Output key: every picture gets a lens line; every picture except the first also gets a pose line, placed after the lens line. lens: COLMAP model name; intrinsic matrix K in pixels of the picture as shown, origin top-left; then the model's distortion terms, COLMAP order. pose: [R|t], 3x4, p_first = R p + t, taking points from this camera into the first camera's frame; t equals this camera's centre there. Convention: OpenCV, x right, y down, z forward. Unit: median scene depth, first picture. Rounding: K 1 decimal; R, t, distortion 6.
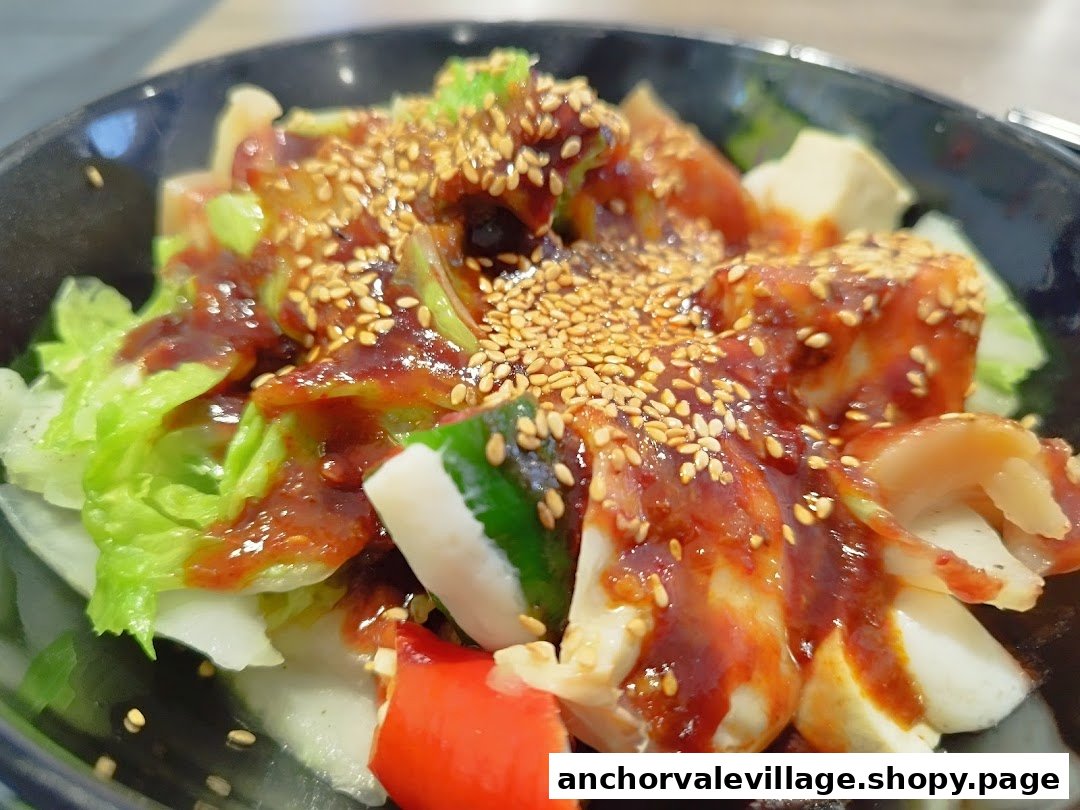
lens RADIAL K [[814.9, 0, 540.0], [0, 814.9, 405.0], [0, 0, 1]] dist [-0.007371, -0.002105]
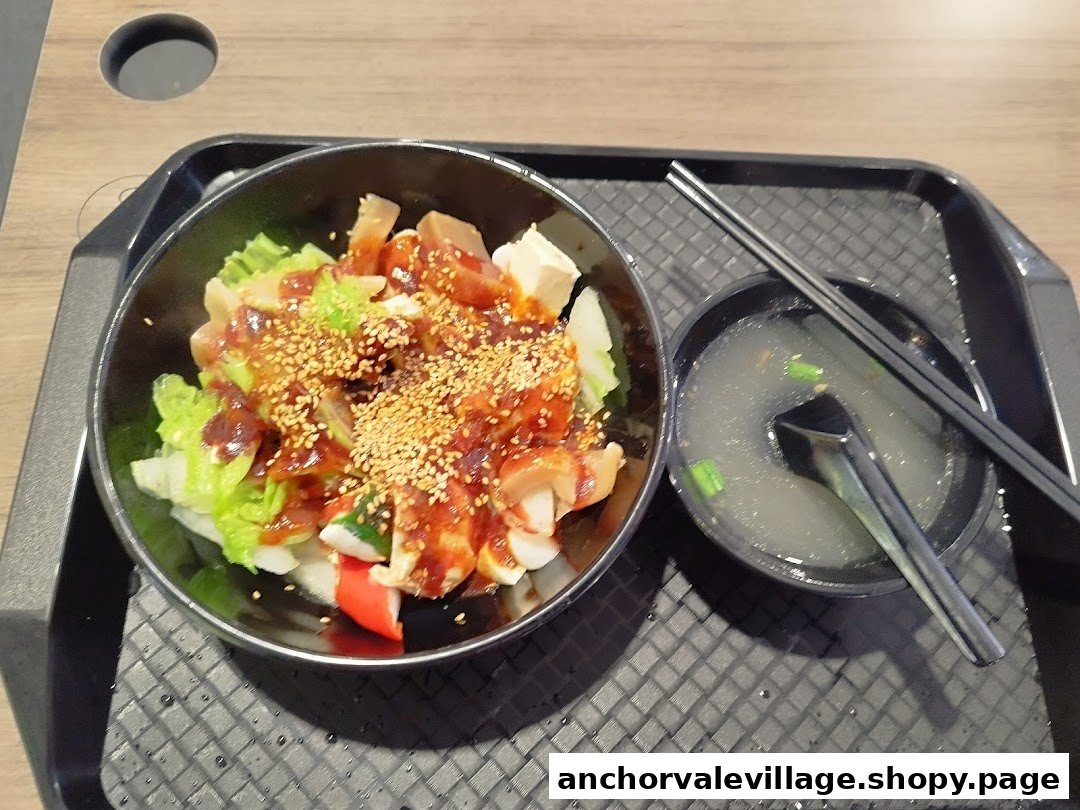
lens RADIAL K [[814.9, 0, 540.0], [0, 814.9, 405.0], [0, 0, 1]] dist [-0.007371, -0.002105]
pose [[0.996545, -0.065291, 0.051326, 0.376546], [0.033367, 0.880711, 0.472477, -1.347274], [-0.076052, -0.469133, 0.879847, -1.206658]]
